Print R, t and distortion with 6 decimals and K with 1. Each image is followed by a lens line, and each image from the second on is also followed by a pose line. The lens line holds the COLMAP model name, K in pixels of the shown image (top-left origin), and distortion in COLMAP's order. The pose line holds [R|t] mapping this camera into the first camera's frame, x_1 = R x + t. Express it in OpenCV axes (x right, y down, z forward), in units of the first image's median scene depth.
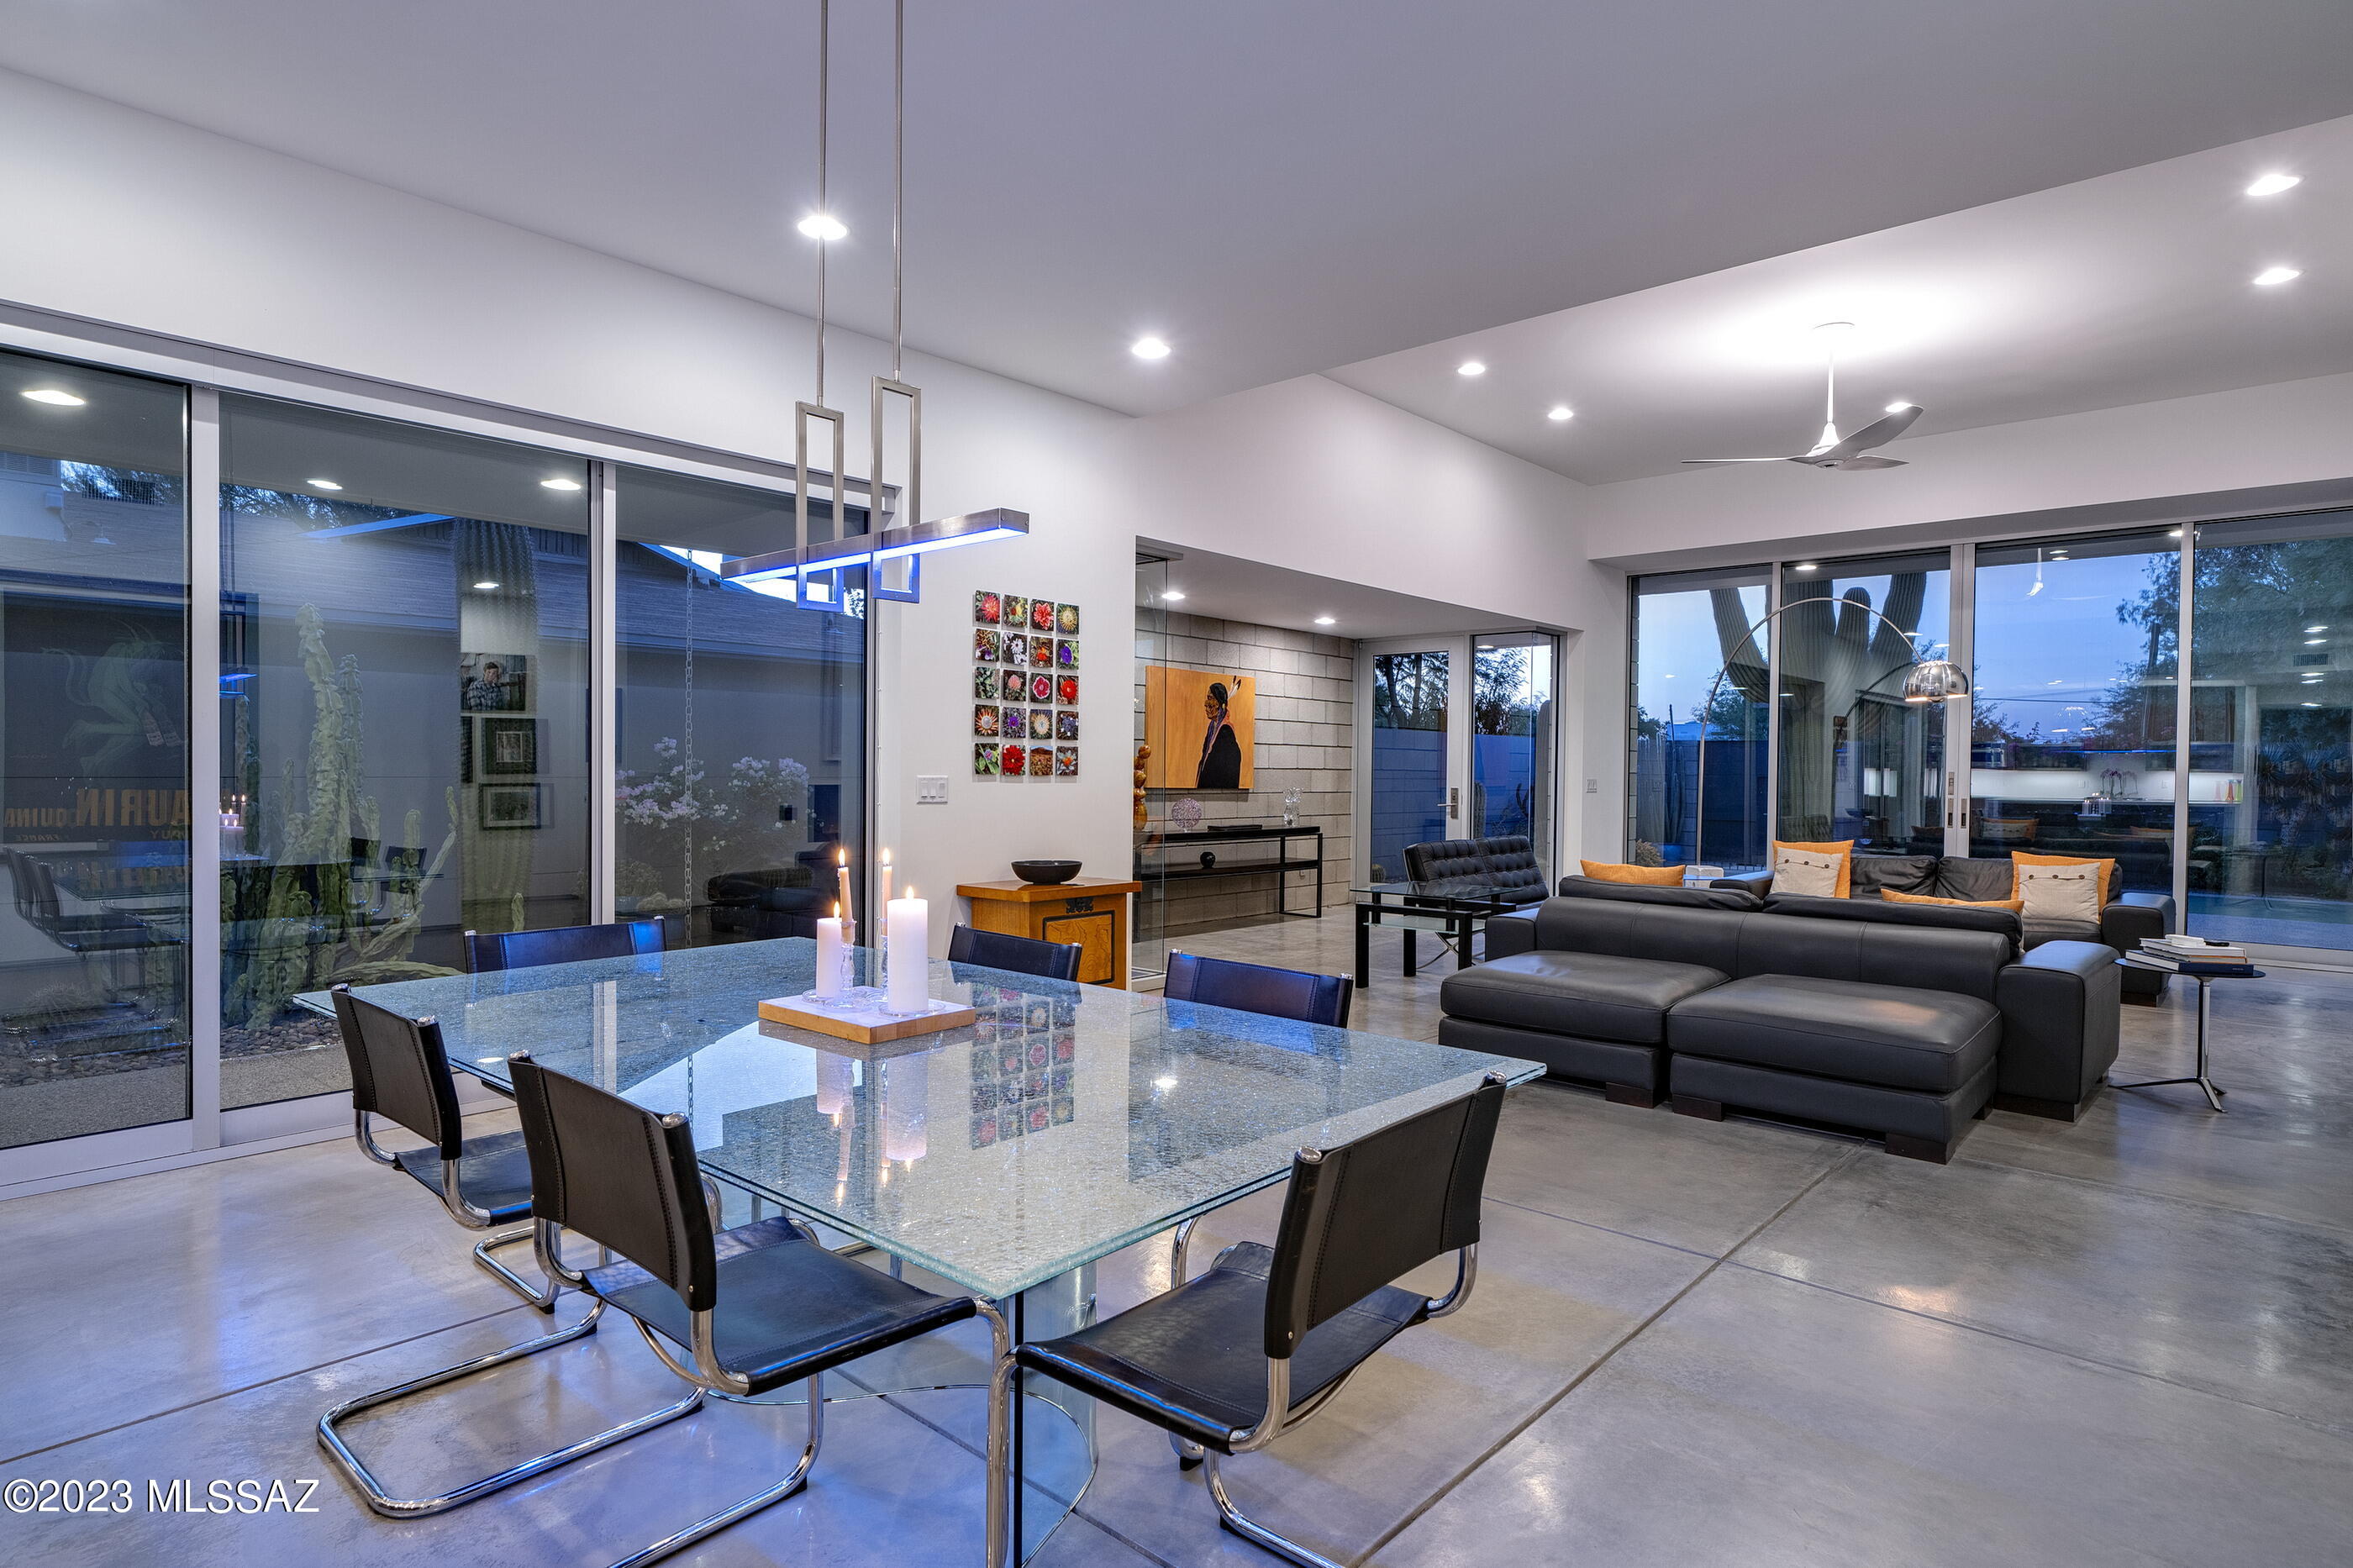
lens RADIAL K [[1270.5, 0, 1184.2], [0, 1270.5, 787.7], [0, 0, 1]] dist [0.003478, 0.000787]
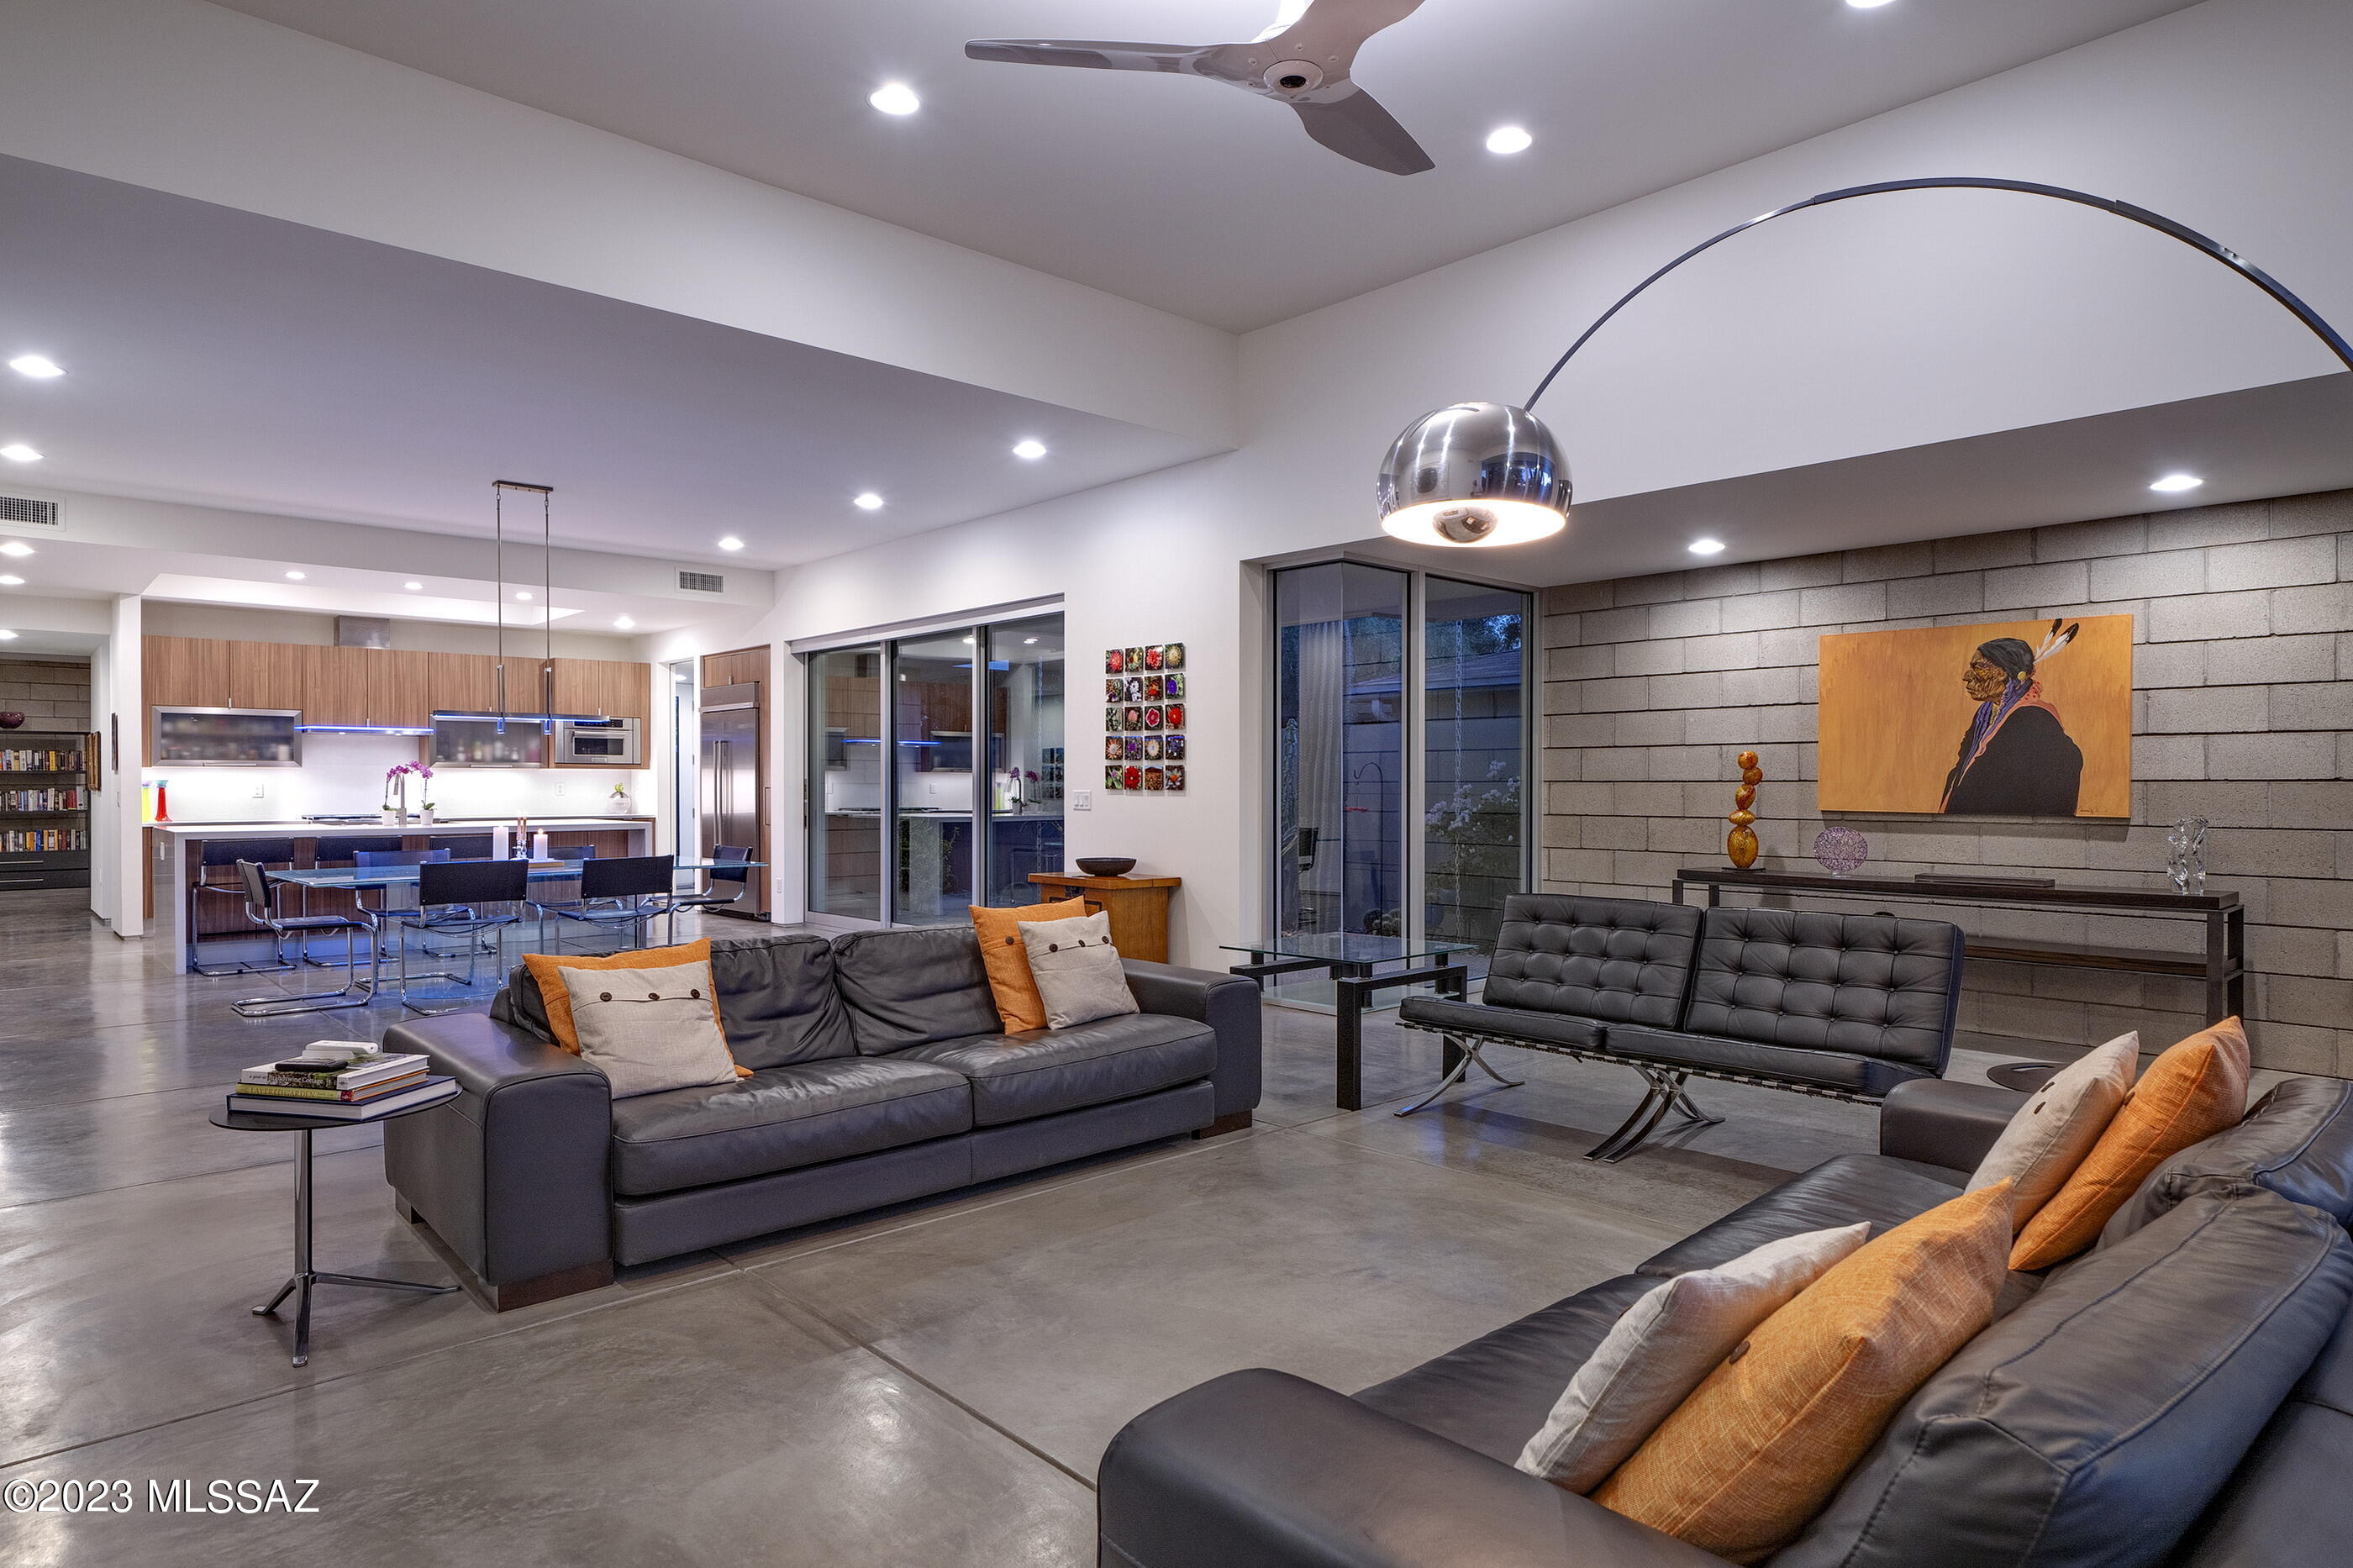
lens RADIAL K [[1270.5, 0, 1188.3], [0, 1270.5, 792.8], [0, 0, 1]] dist [0.003478, 0.000787]
pose [[-0.059669, 0.001842, -0.998217, 1.099608], [-0.013340, 0.999908, 0.002643, -0.010469], [0.998129, 0.013474, -0.059639, 1.106725]]
